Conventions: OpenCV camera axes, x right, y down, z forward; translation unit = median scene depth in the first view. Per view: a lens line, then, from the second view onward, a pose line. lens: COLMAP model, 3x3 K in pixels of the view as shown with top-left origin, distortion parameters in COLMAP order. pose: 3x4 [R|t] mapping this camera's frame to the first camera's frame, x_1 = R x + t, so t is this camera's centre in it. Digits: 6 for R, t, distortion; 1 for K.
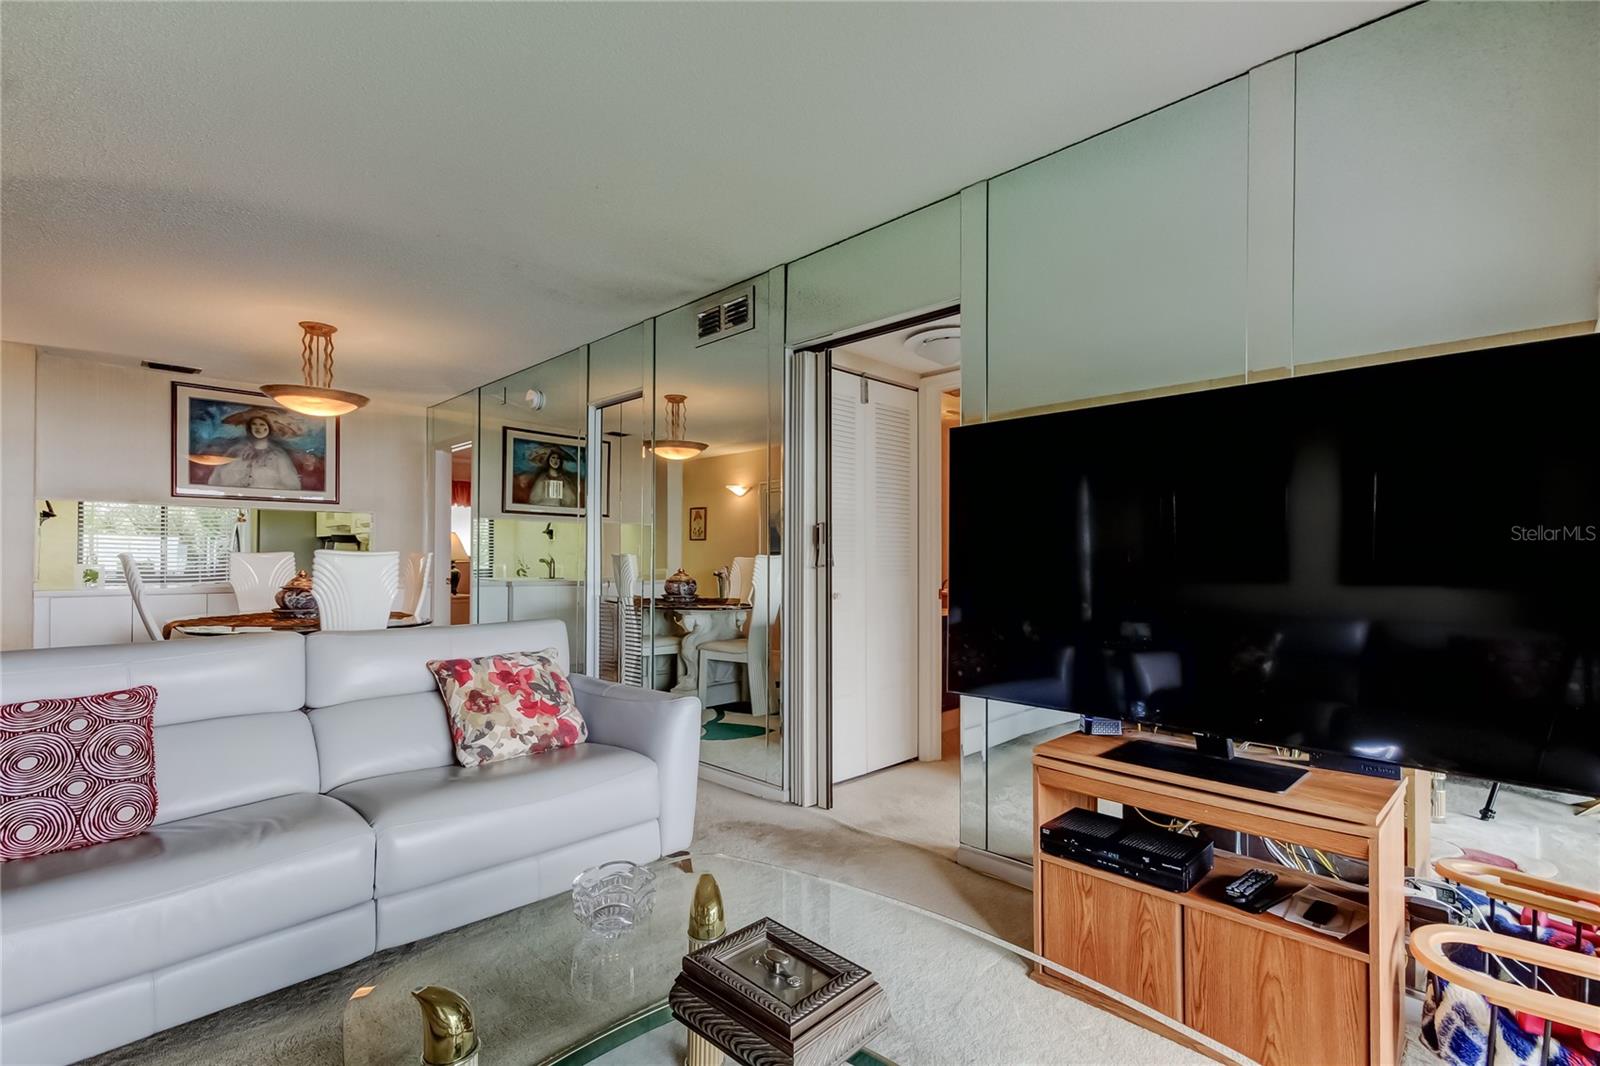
lens RADIAL K [[723.5, 0, 802.6], [0, 723.5, 549.9], [0, 0, 1]] dist [0.036057, -0.017940]
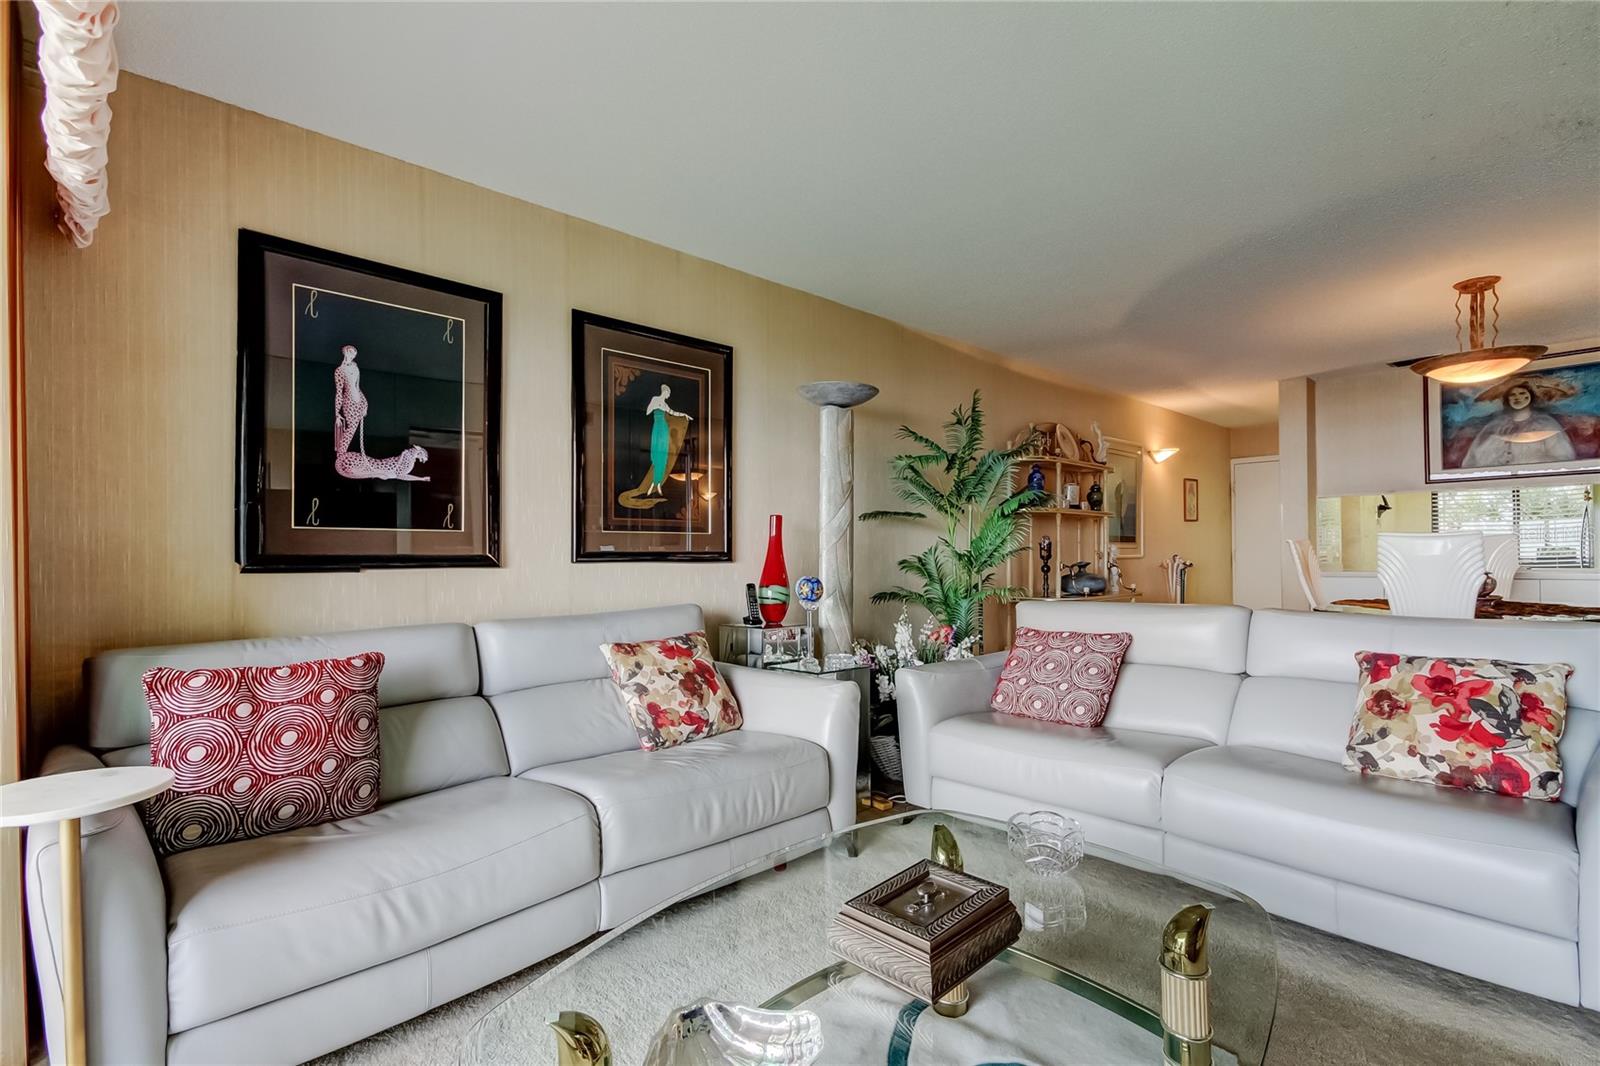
lens RADIAL K [[734.2, 0, 801.1], [0, 734.2, 548.6], [0, 0, 1]] dist [0.000800, -0.000734]
pose [[-0.043296, -0.010129, -0.999011, 0.207135], [0.023871, 0.999653, -0.011170, 0.008455], [0.998777, -0.024331, -0.043039, 0.162546]]
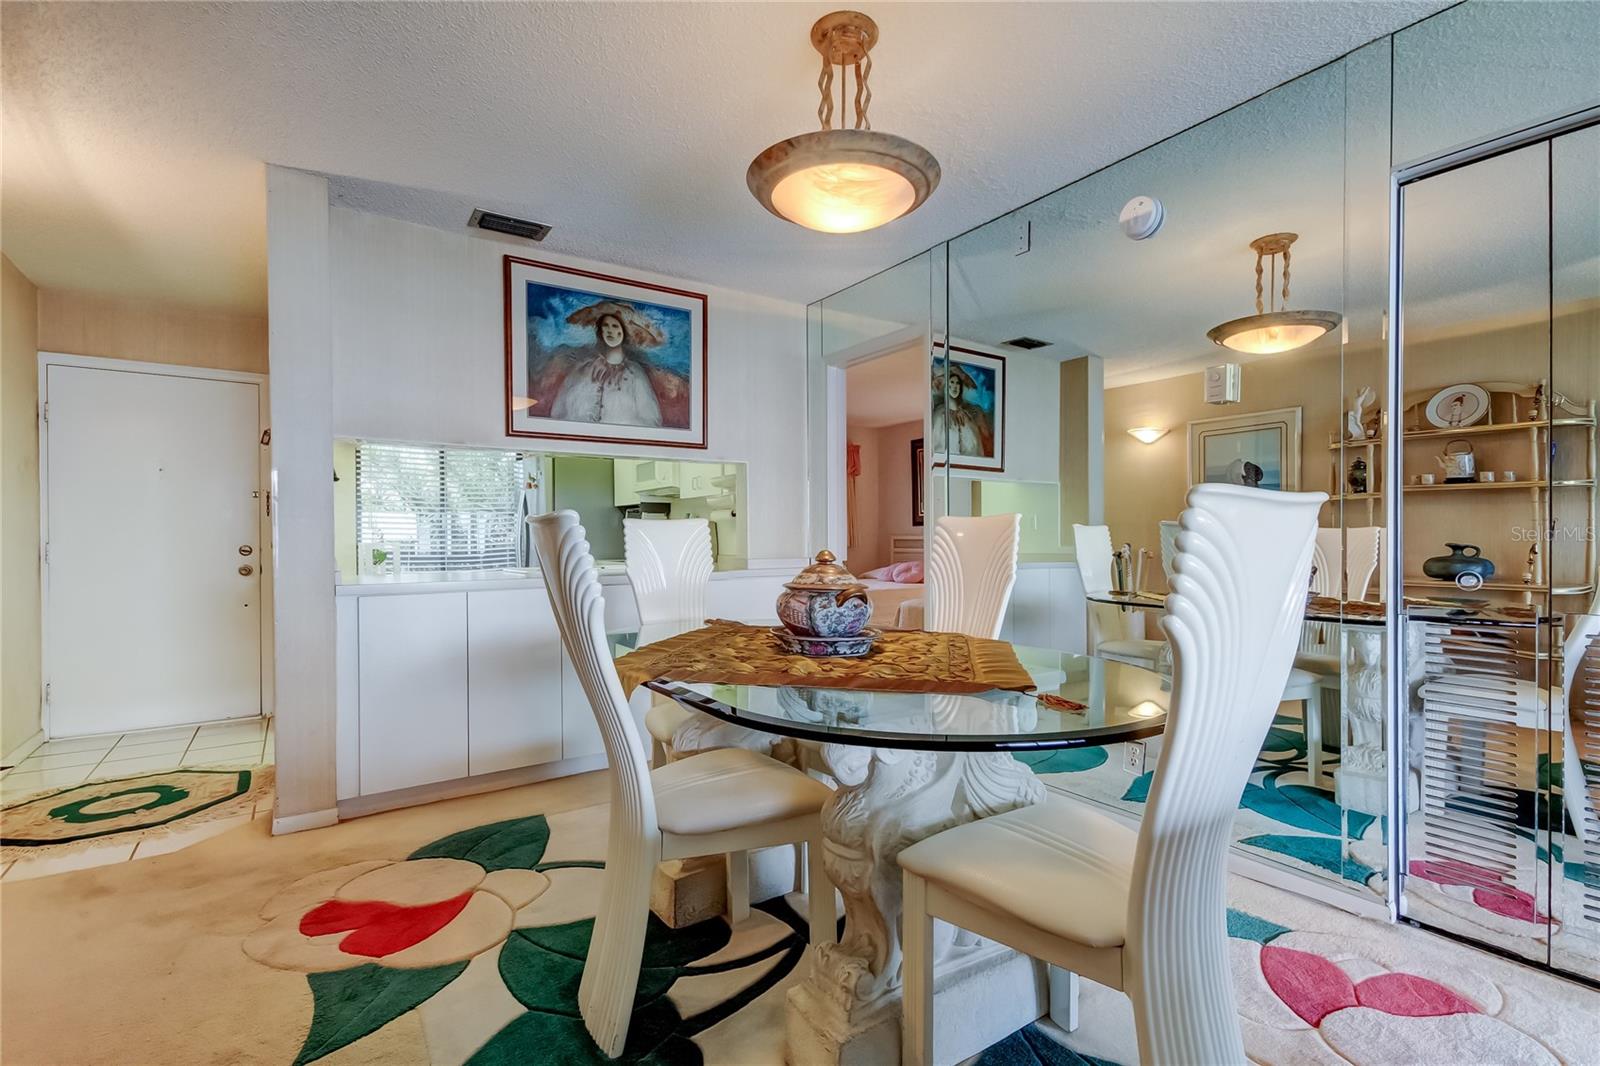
lens RADIAL K [[734.2, 0, 801.1], [0, 734.2, 548.6], [0, 0, 1]] dist [0.000800, -0.000734]
pose [[0.984101, -0.002025, -0.177601, -0.483713], [0.007069, 0.999589, 0.027769, 0.010055], [0.177471, -0.028583, 0.983711, 0.404328]]
